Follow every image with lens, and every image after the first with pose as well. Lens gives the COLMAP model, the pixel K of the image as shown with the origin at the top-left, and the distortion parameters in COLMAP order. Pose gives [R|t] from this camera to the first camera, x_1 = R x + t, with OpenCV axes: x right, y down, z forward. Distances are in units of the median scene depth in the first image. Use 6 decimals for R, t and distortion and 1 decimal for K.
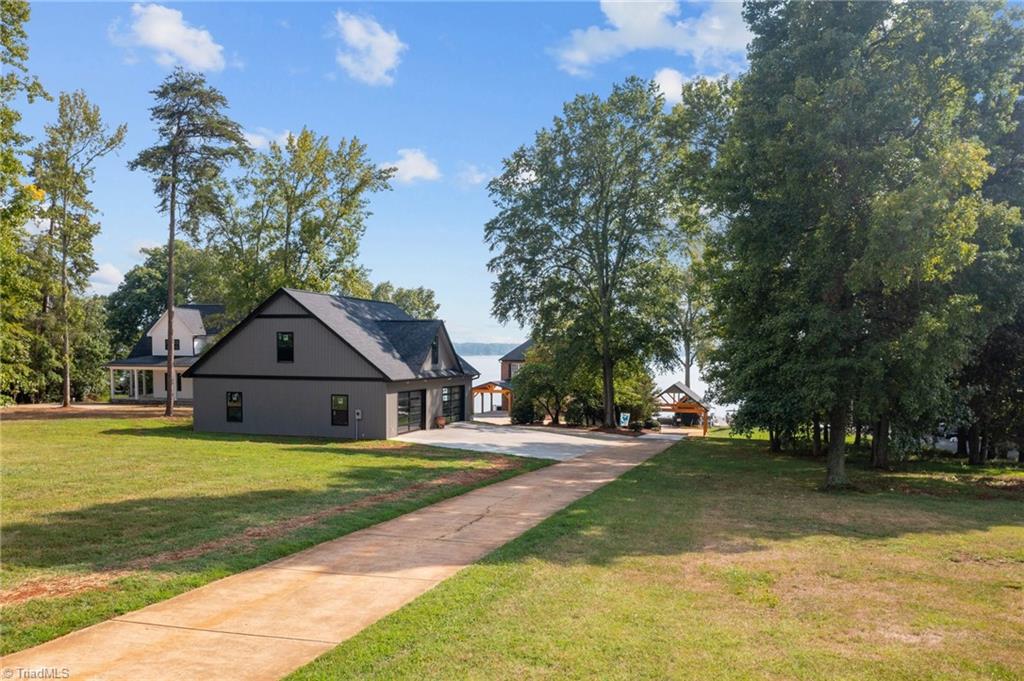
lens RADIAL K [[807.0, 0, 515.6], [0, 807.0, 343.8], [0, 0, 1]] dist [-0.011447, 0.007141]
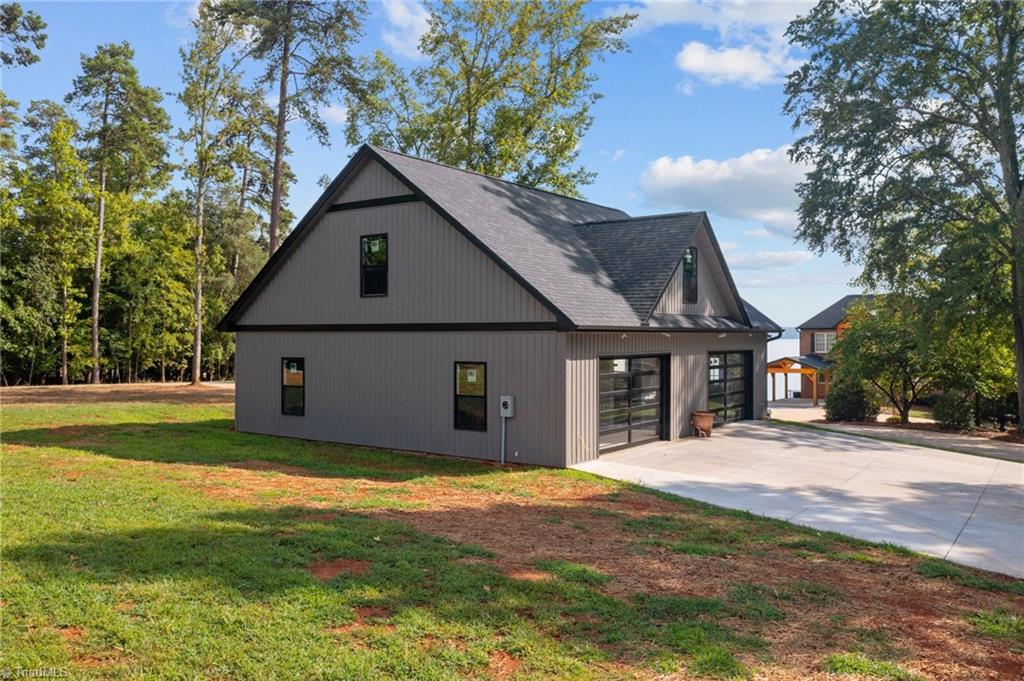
lens RADIAL K [[807.0, 0, 515.6], [0, 807.0, 343.8], [0, 0, 1]] dist [-0.011447, 0.007141]
pose [[0.942757, -0.004653, -0.333449, -0.036666], [0.011430, 0.999766, 0.018364, 0.038382], [0.333286, -0.021124, 0.942589, 0.495920]]
